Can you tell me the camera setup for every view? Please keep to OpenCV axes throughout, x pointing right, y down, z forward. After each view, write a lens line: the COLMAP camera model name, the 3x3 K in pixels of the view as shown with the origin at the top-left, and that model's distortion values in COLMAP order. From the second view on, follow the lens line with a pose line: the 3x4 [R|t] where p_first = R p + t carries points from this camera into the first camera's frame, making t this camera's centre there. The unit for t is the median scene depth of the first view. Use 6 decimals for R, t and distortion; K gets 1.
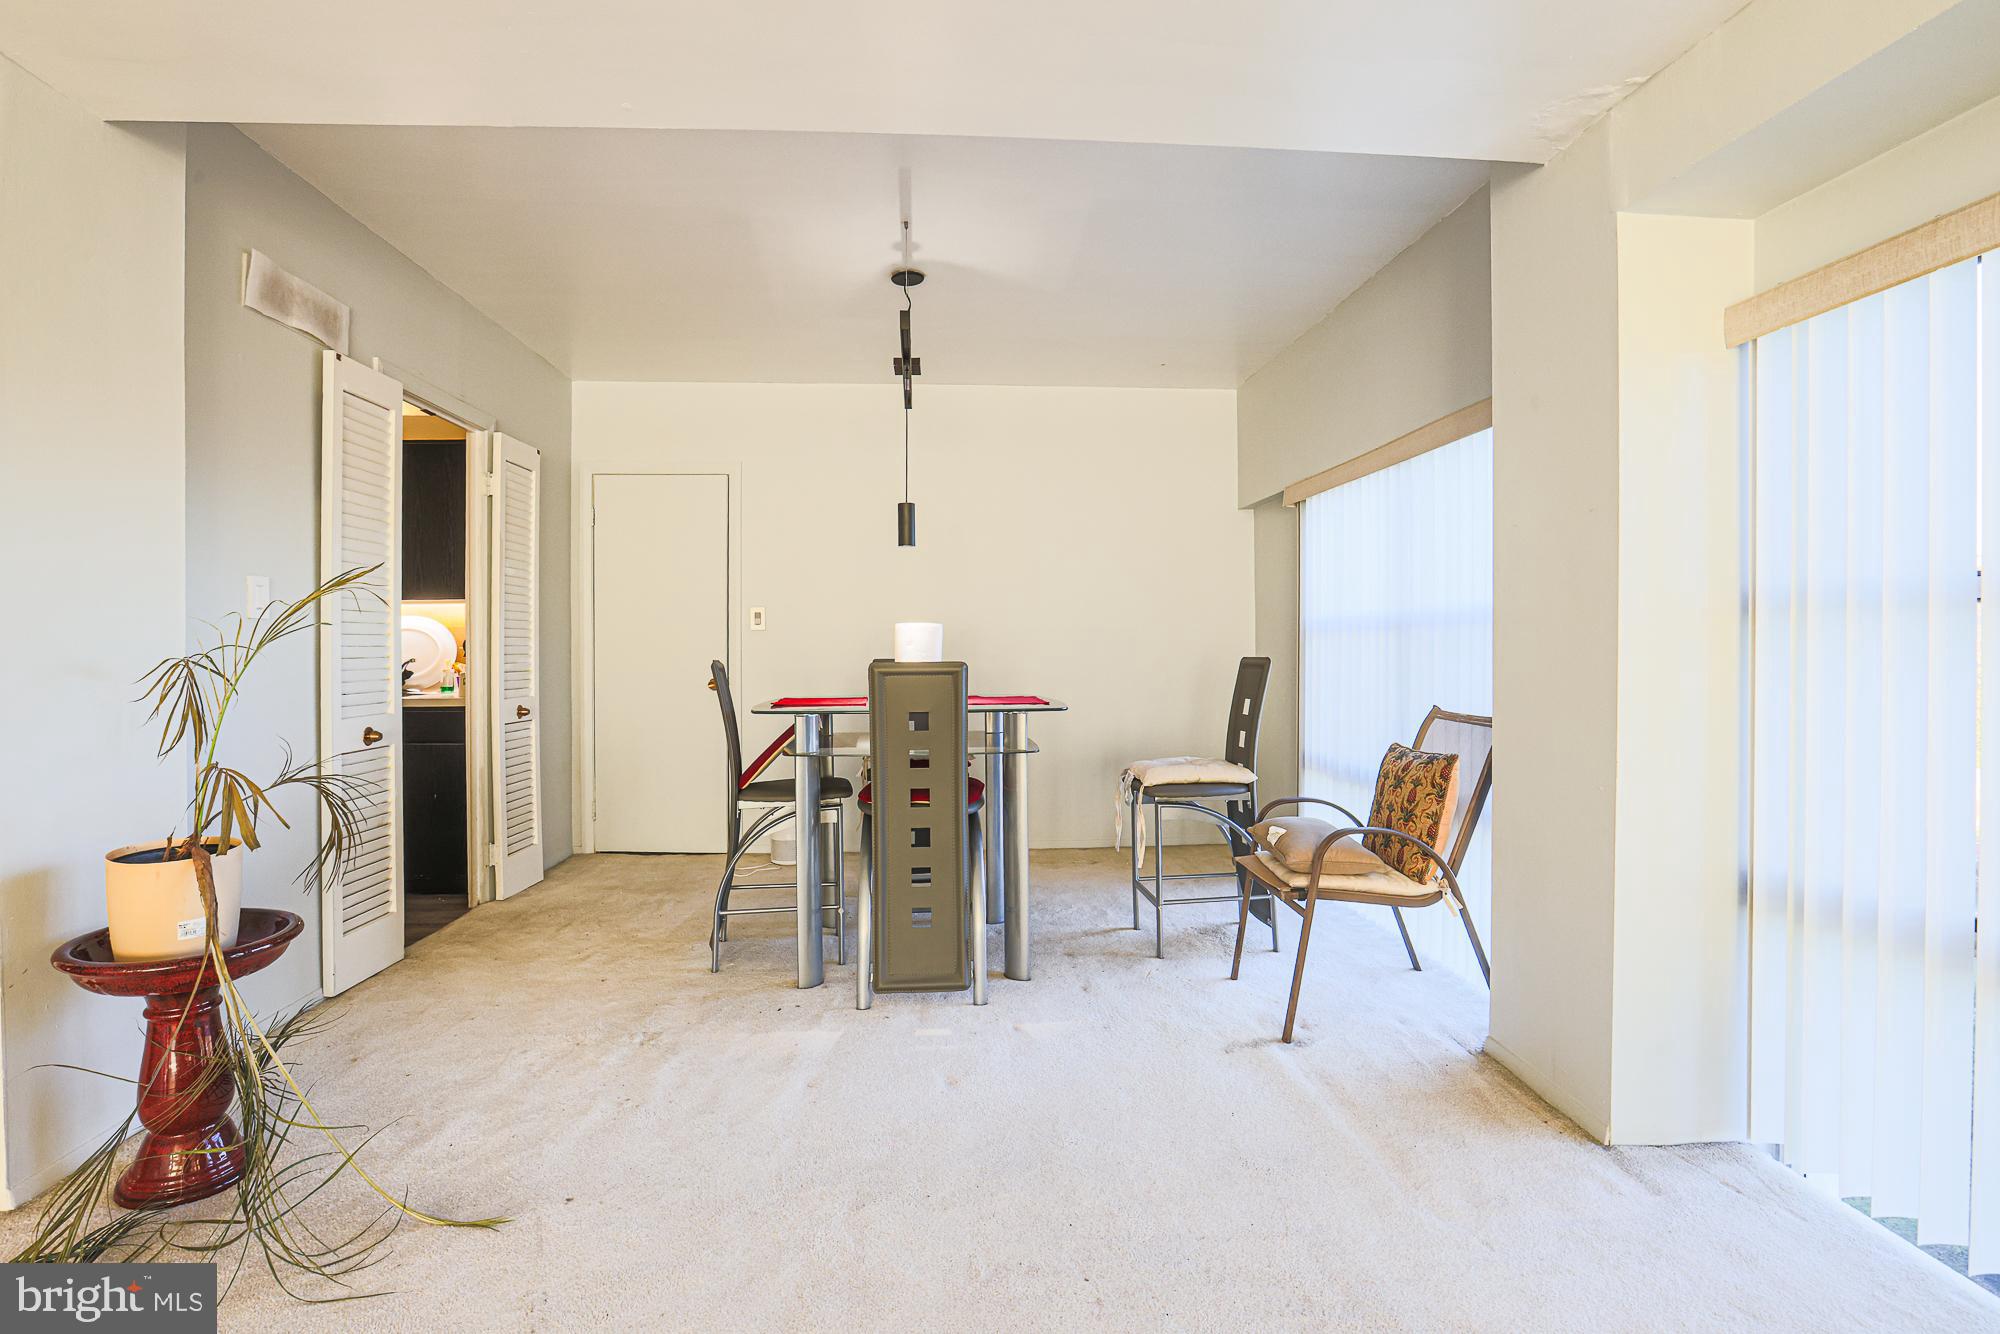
lens RADIAL K [[967.7, 0, 993.3], [0, 967.7, 654.1], [0, 0, 1]] dist [-0.056383, 0.025643]
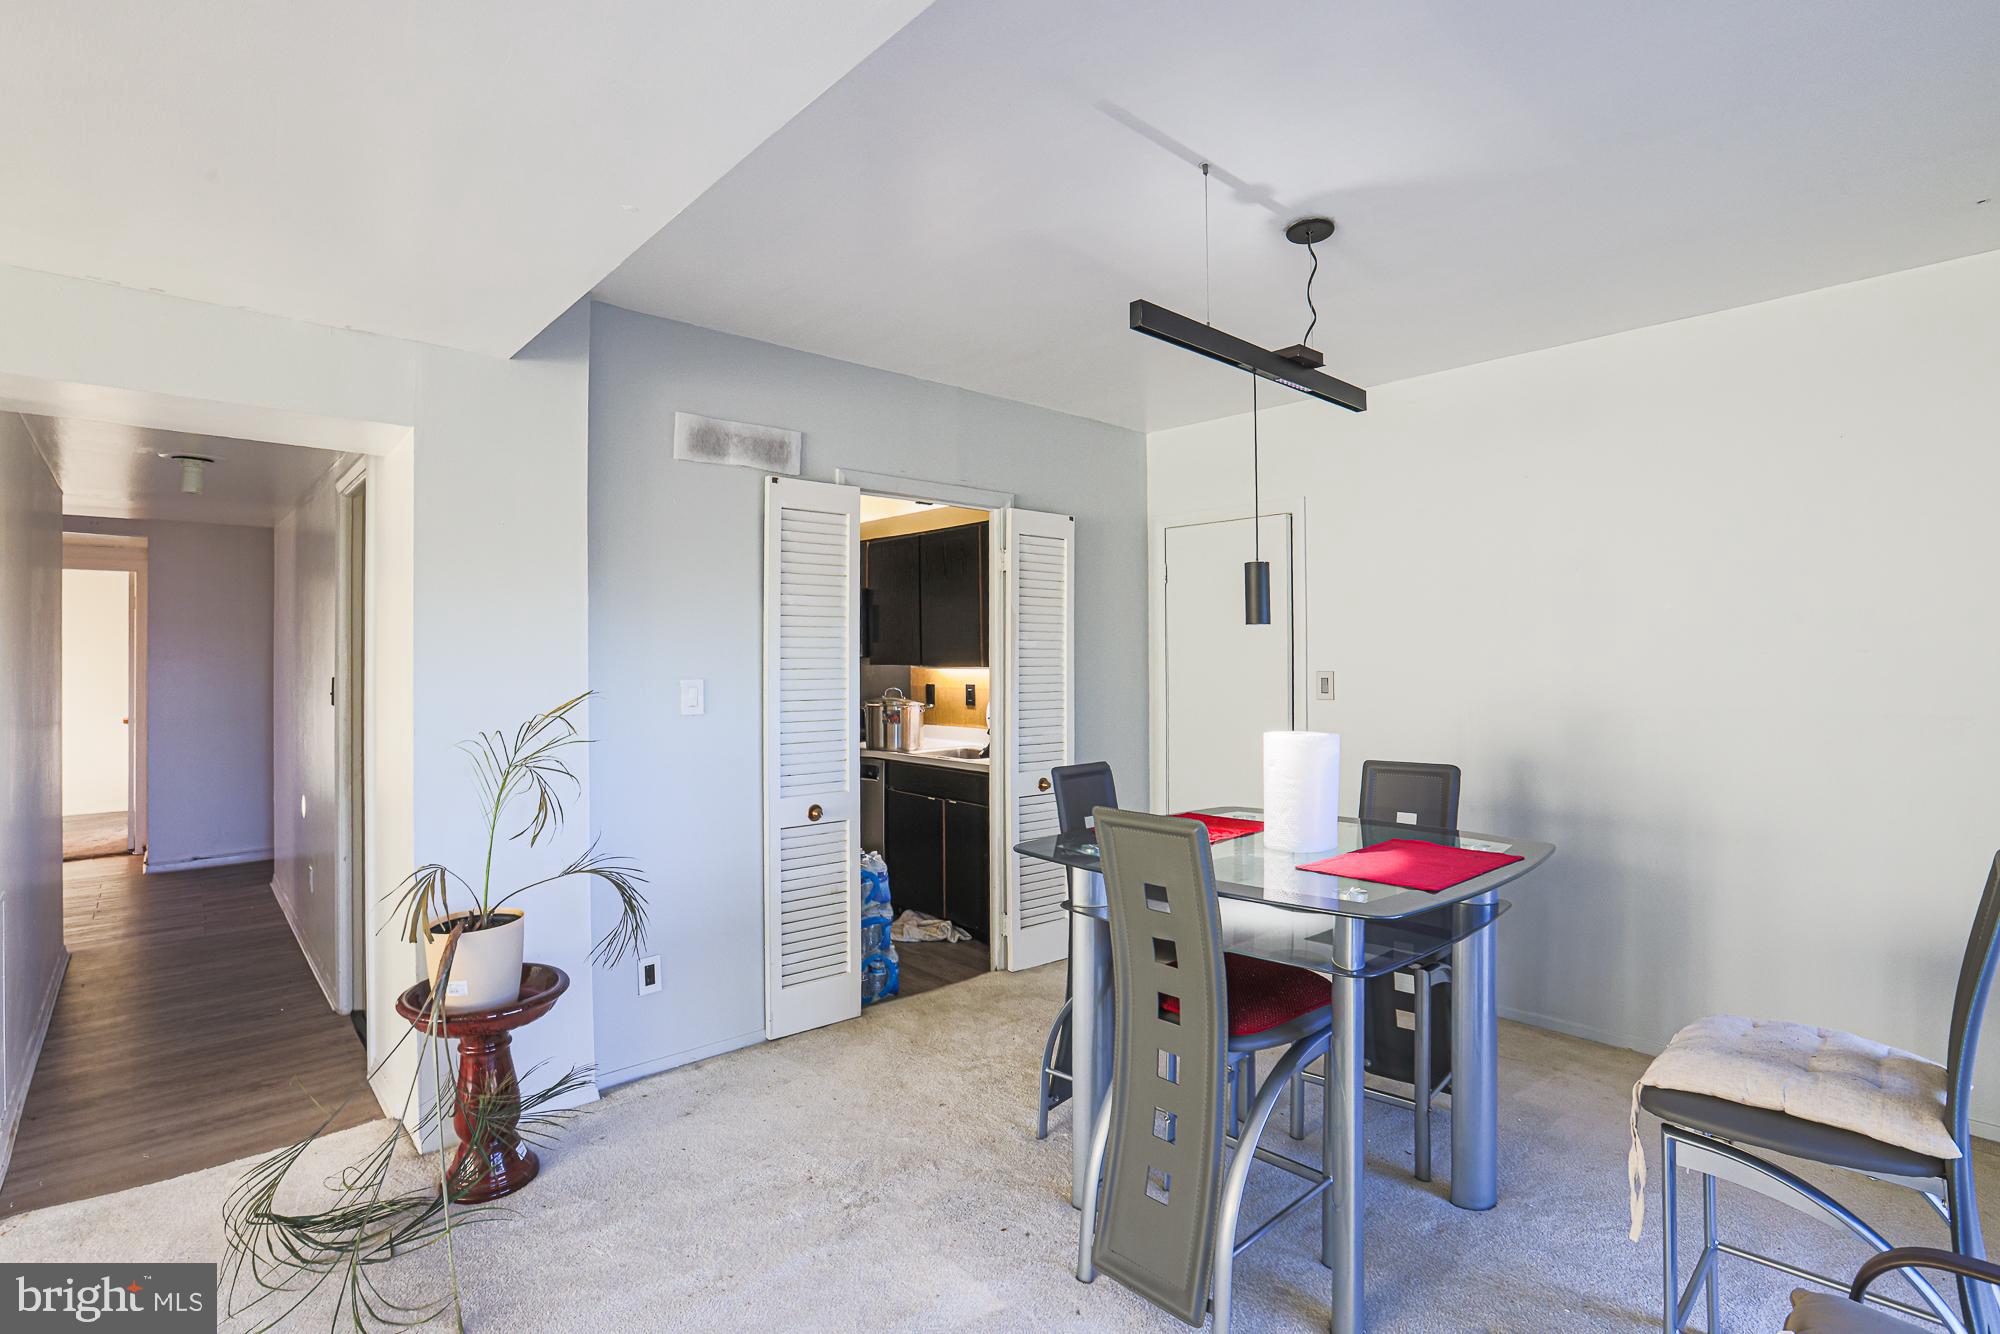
lens RADIAL K [[967.7, 0, 993.3], [0, 967.7, 654.1], [0, 0, 1]] dist [-0.056383, 0.025643]
pose [[0.623807, -0.005940, -0.781556, 0.342683], [-0.003558, 0.999939, -0.010439, -0.085048], [0.781570, 0.009293, 0.623748, 0.437289]]
